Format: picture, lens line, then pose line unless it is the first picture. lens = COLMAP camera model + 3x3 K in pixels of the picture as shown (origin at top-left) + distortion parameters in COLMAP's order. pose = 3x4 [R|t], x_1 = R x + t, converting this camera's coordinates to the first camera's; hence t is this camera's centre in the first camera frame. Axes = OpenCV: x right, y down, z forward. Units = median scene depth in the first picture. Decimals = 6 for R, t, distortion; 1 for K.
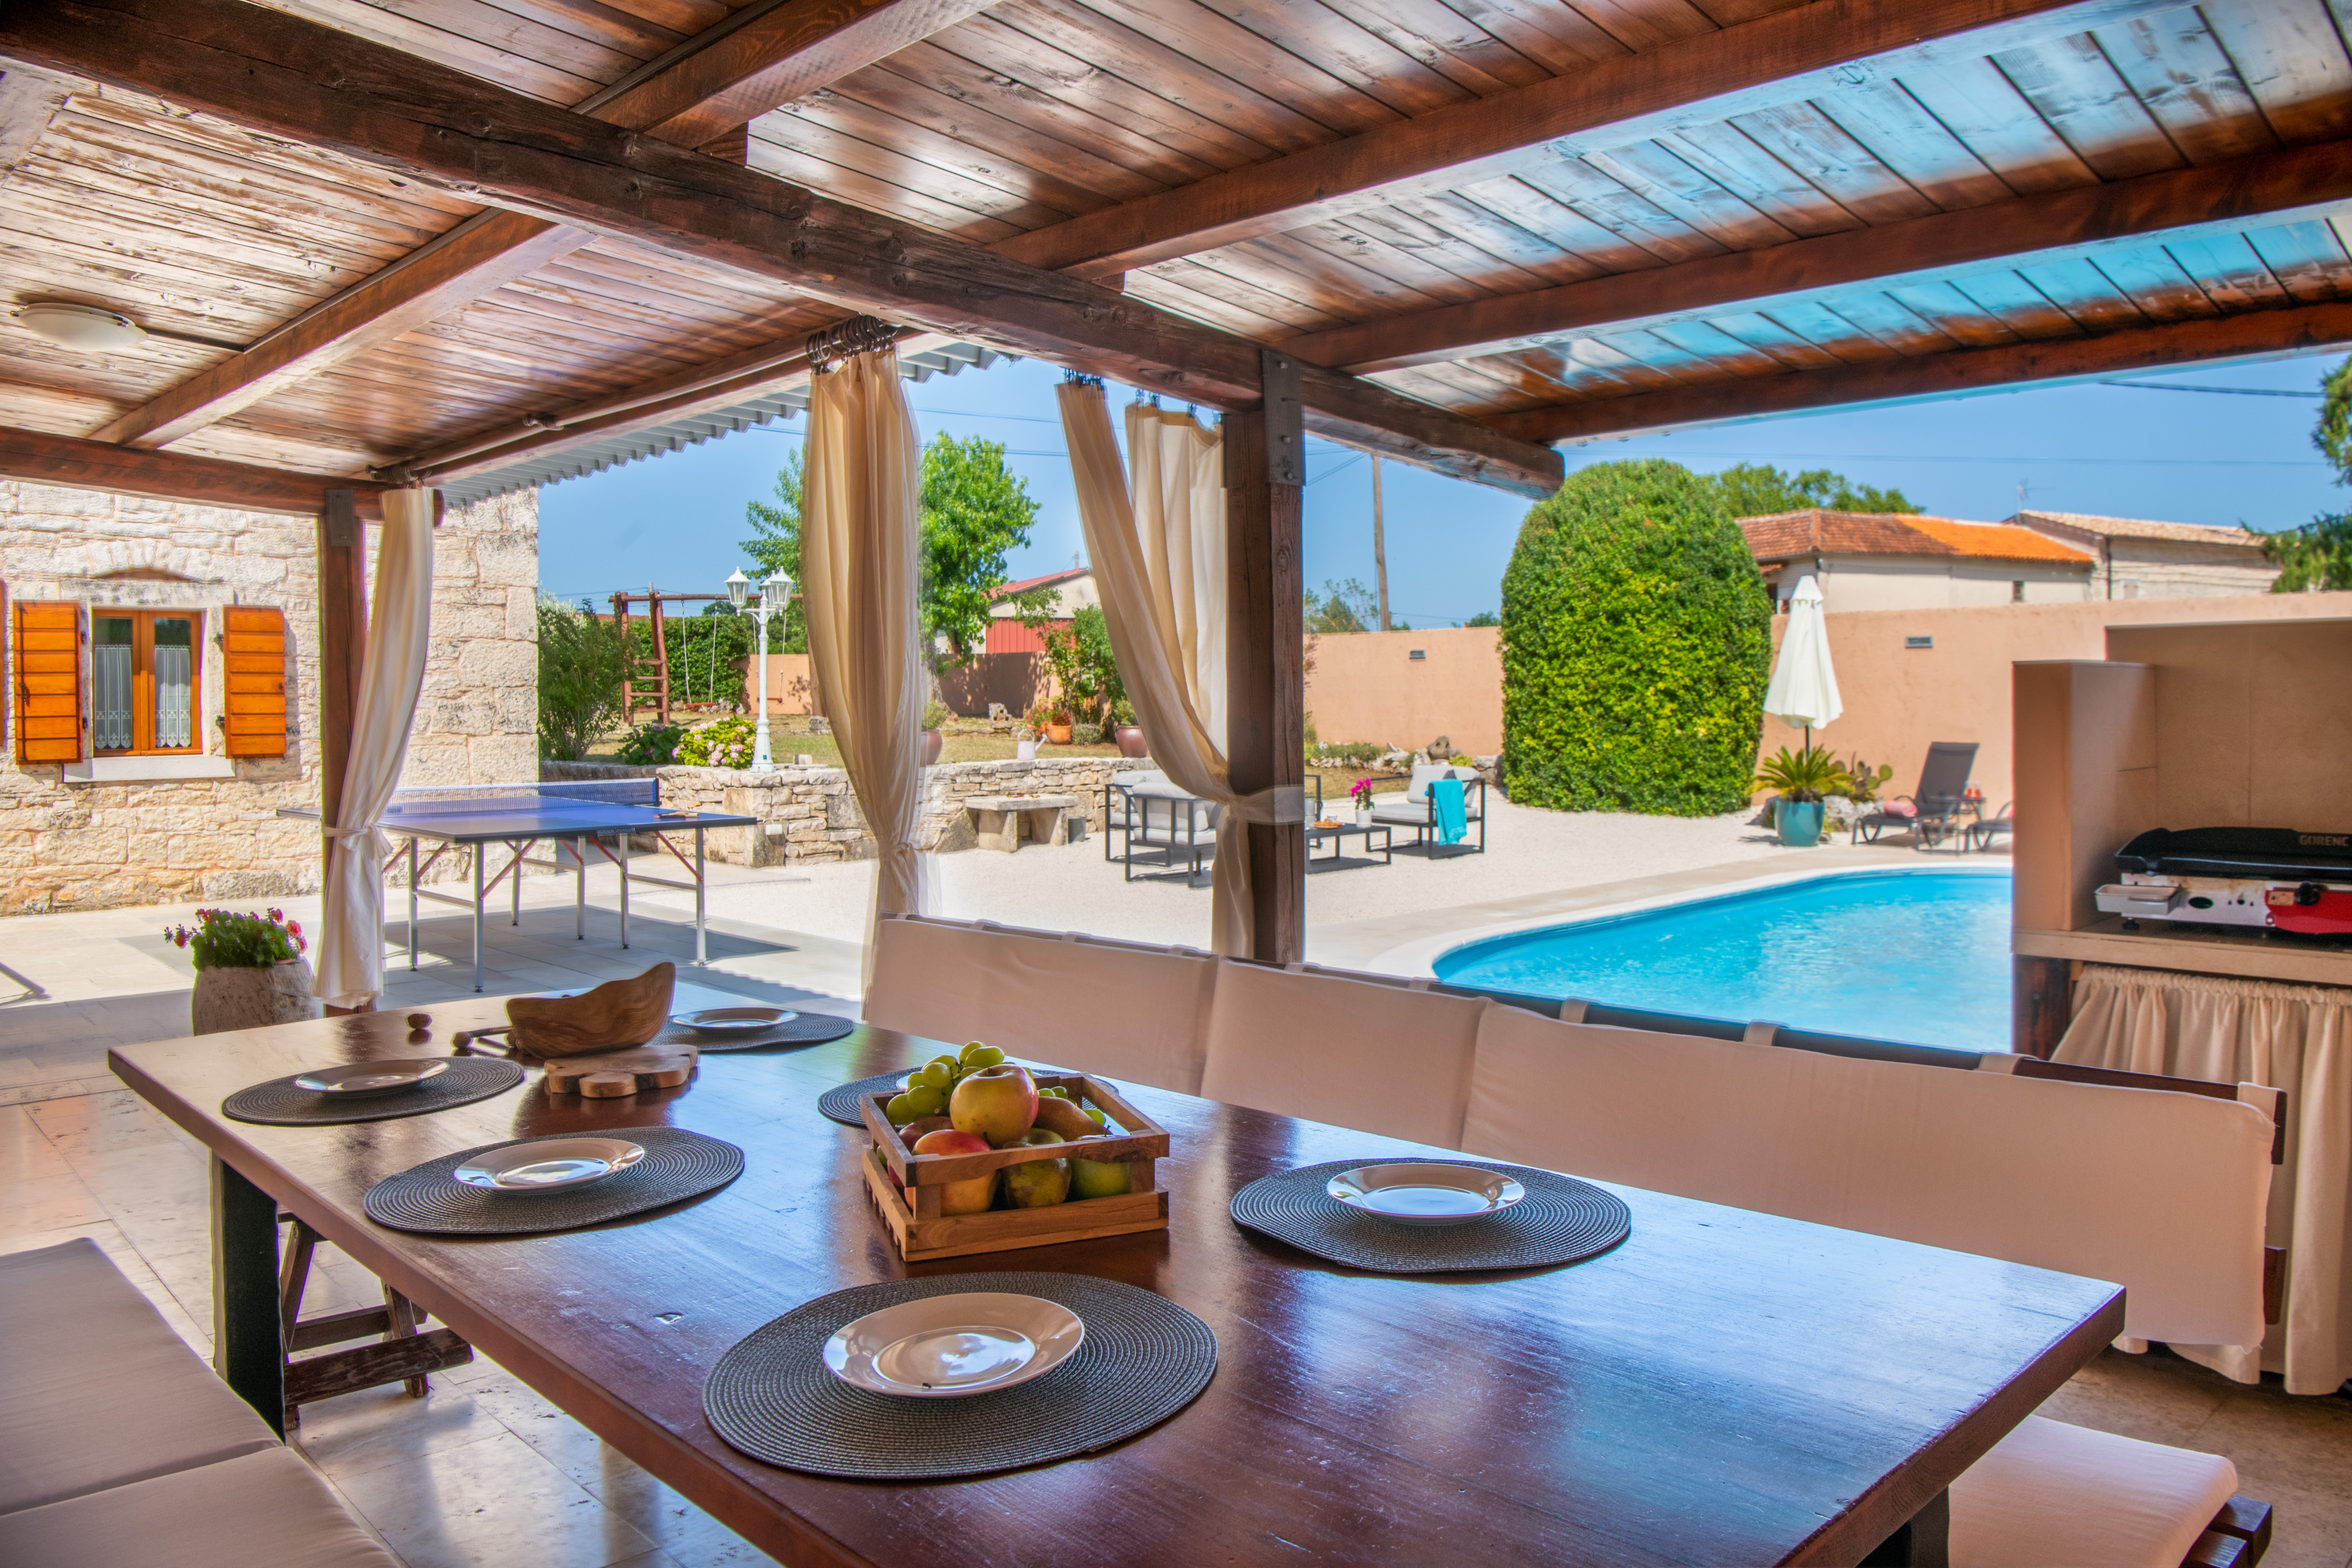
lens RADIAL K [[1653.6, 0, 1187.4], [0, 1653.6, 697.7], [0, 0, 1]] dist [-0.033619, -0.001735]
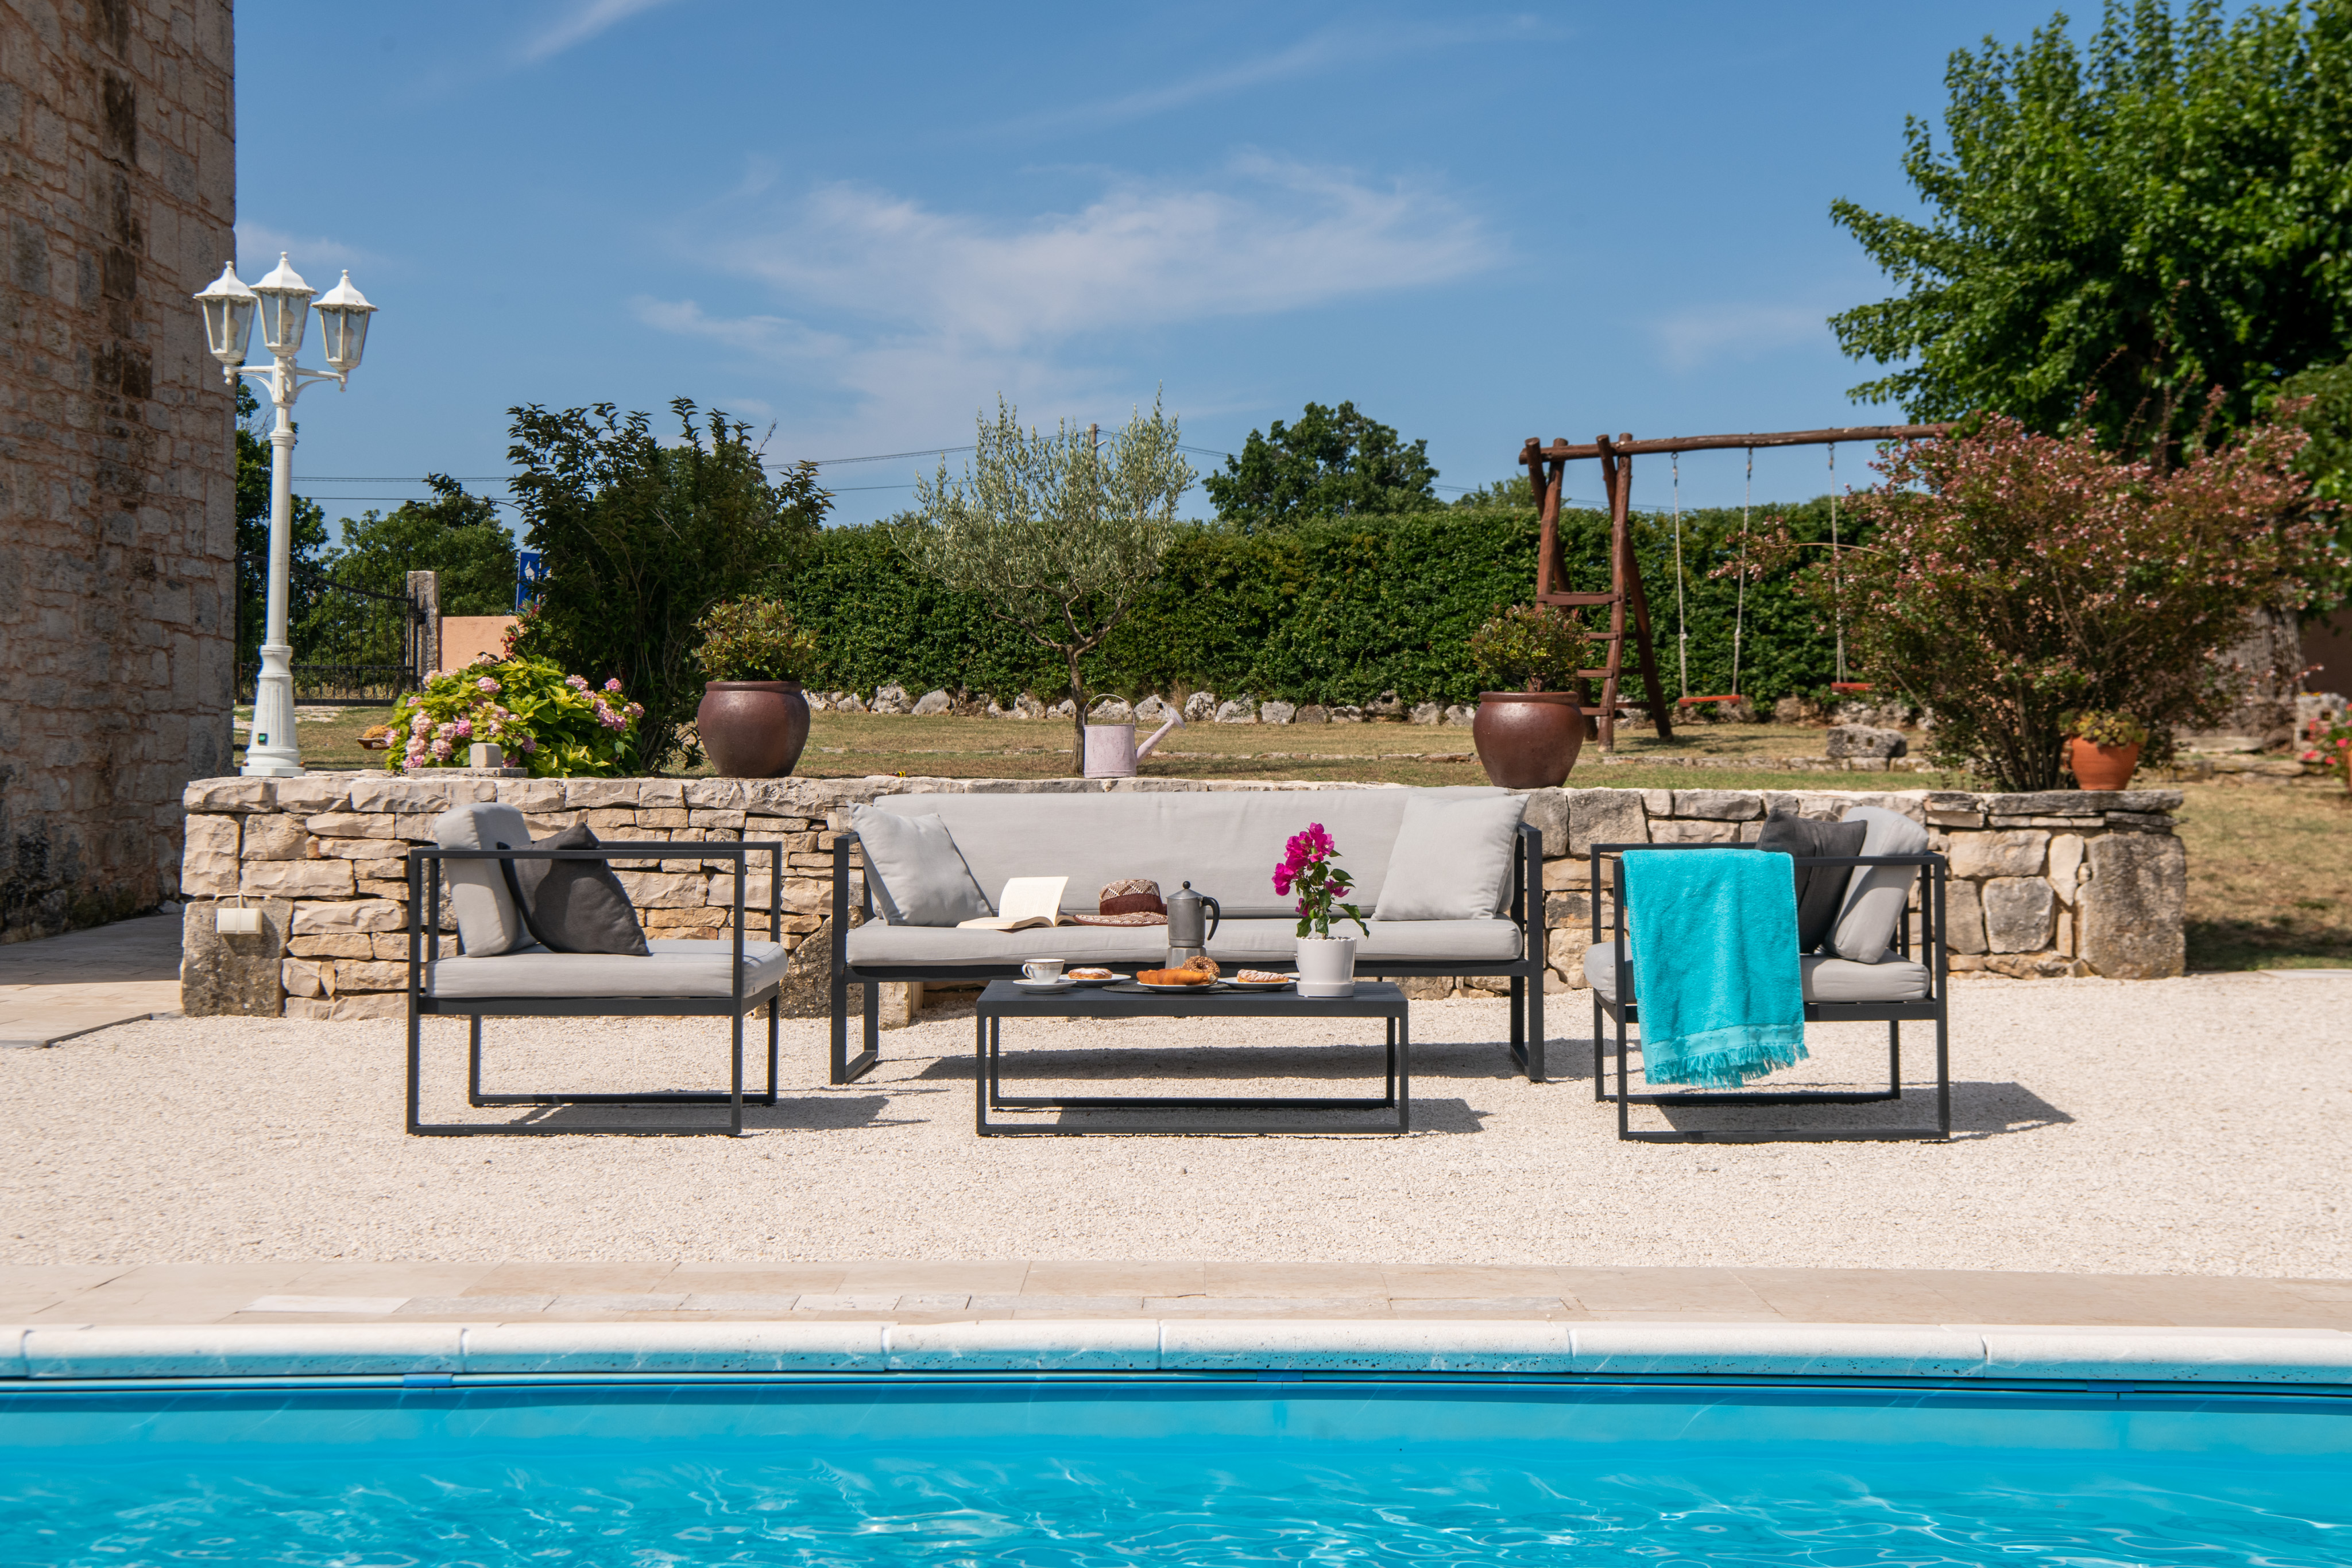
lens RADIAL K [[3677.6, 0, 1194.0], [0, 3677.6, 772.7], [0, 0, 1]] dist [0.241452, 0.000000]
pose [[0.733949, 0.015387, -0.679030, 0.642438], [-0.013471, 0.999876, 0.008097, 0.042493], [0.679071, 0.003205, 0.734066, 0.620307]]
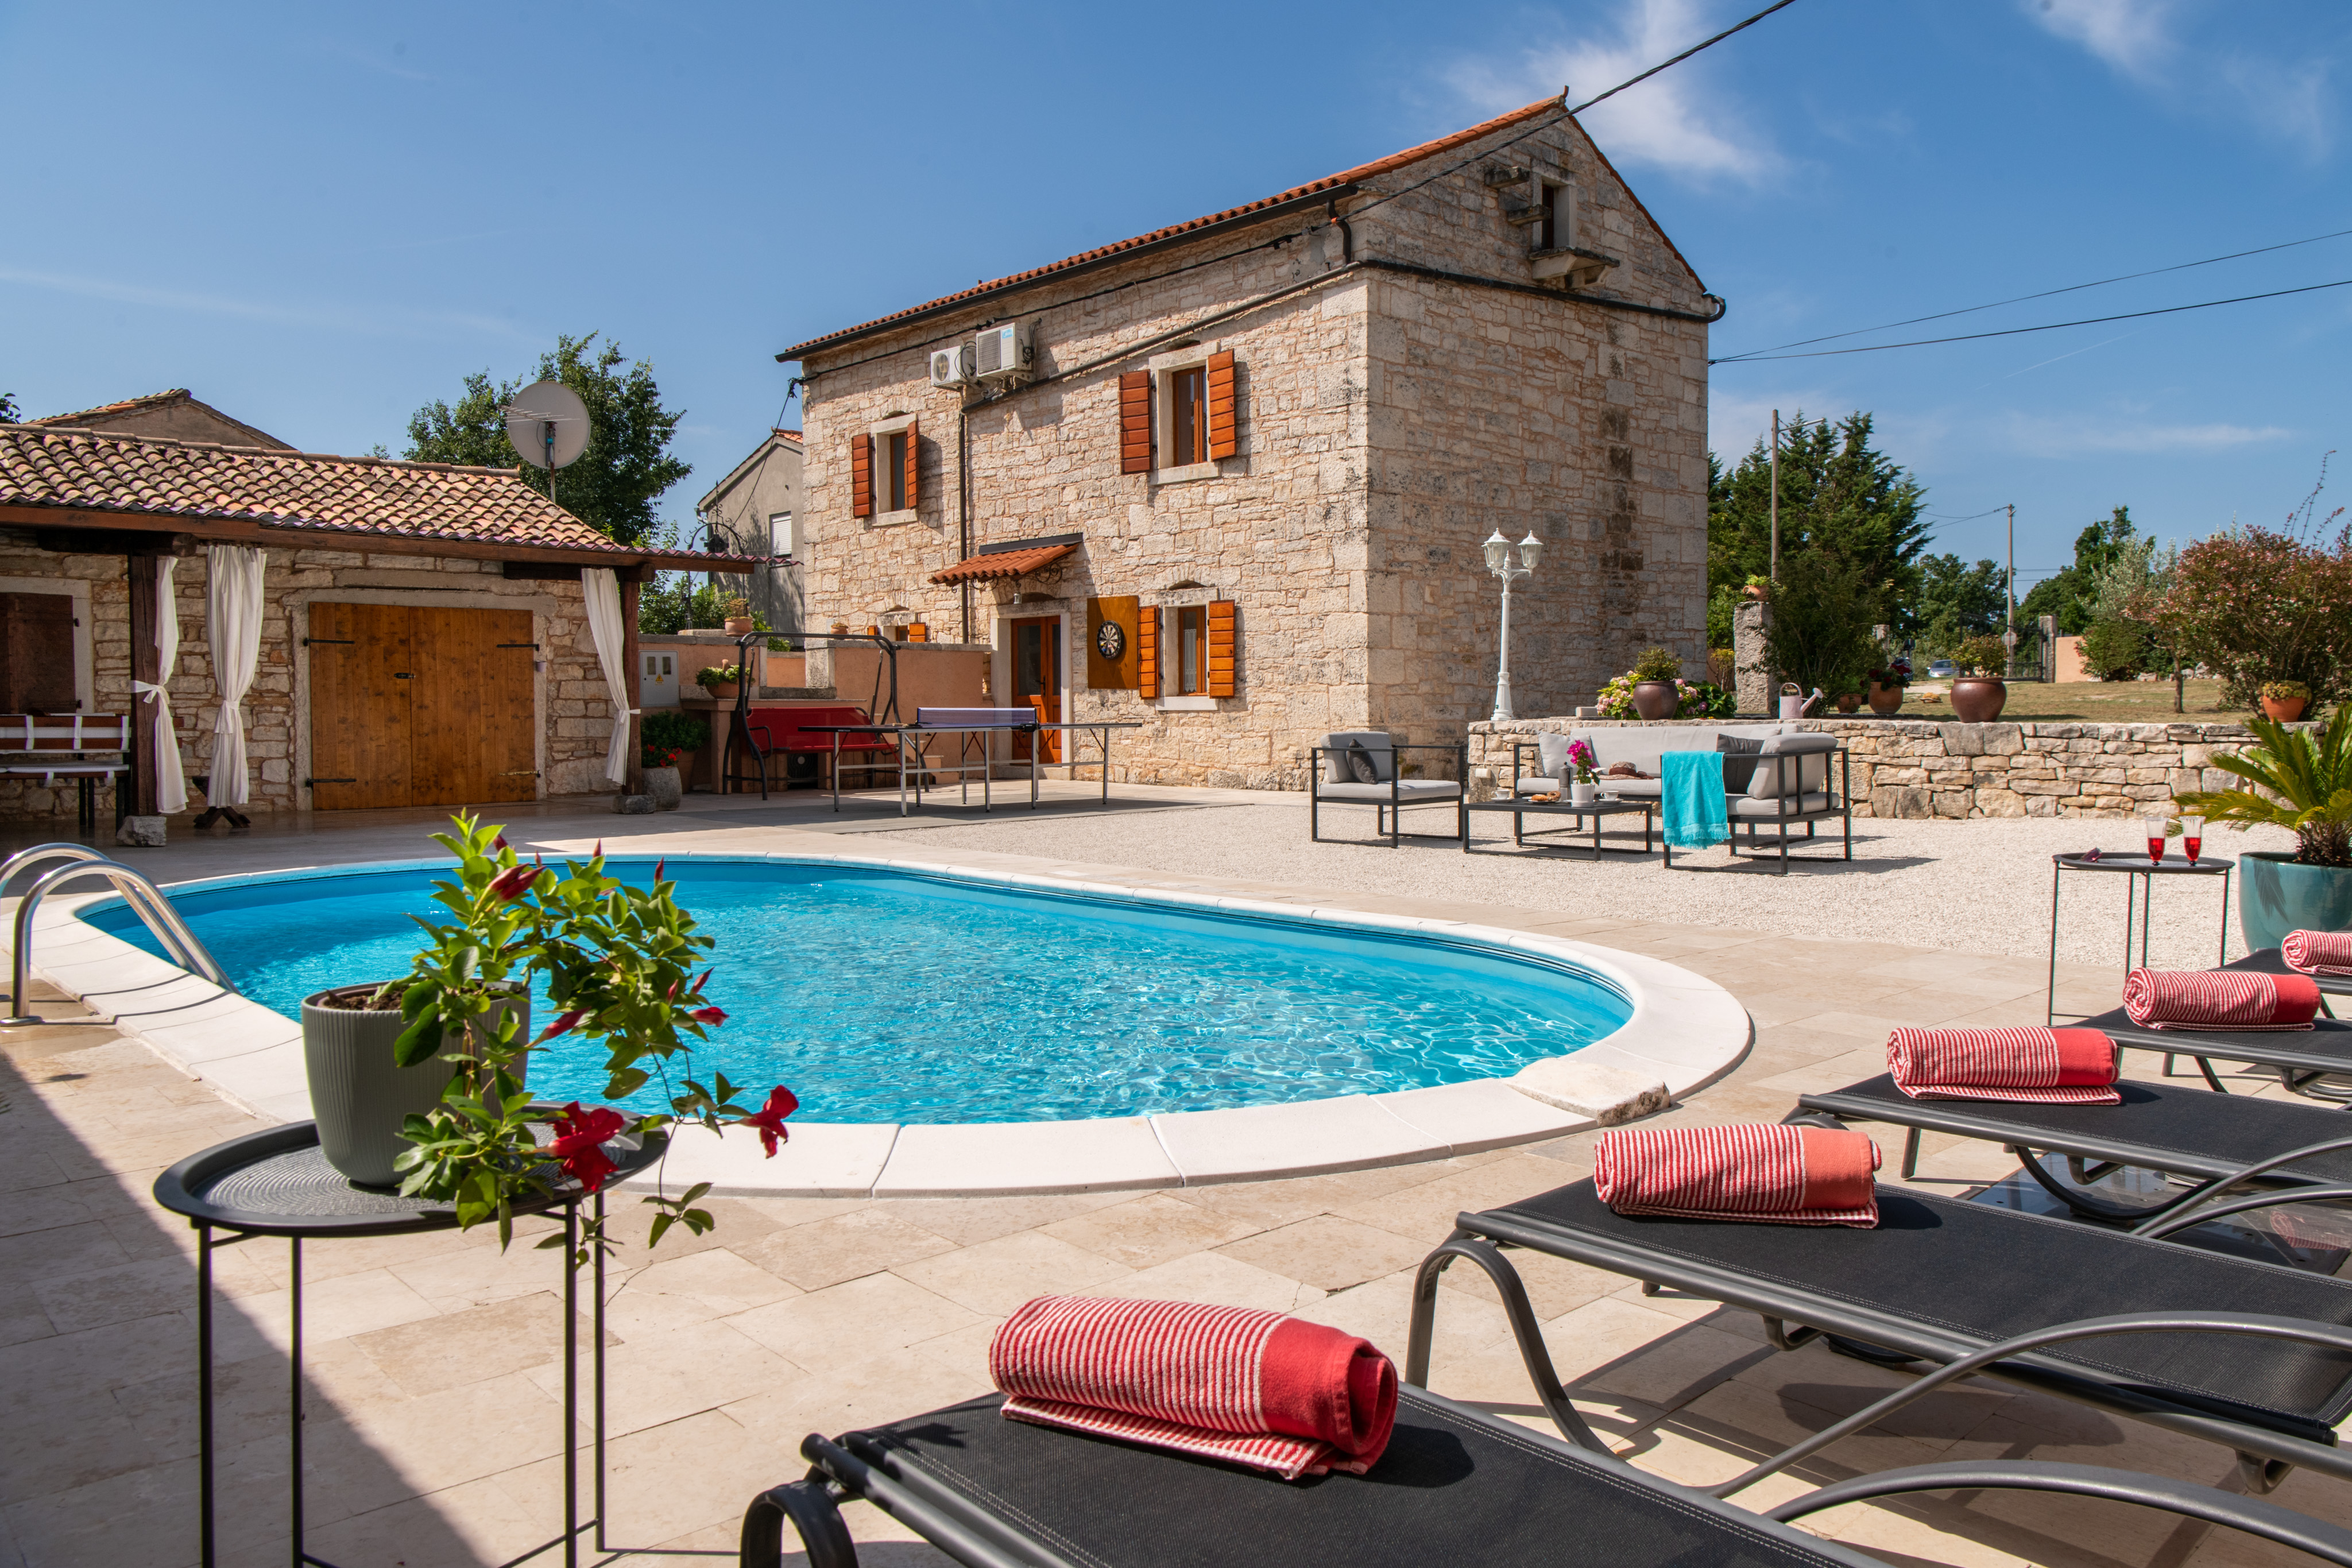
lens RADIAL K [[1653.6, 0, 1258.6], [0, 1653.6, 800.5], [0, 0, 1]] dist [-0.033619, -0.001735]
pose [[0.044624, 0.066391, -0.996795, 1.034547], [0.006472, 0.997749, 0.066744, 0.030045], [0.998983, -0.009429, 0.044094, 0.993242]]
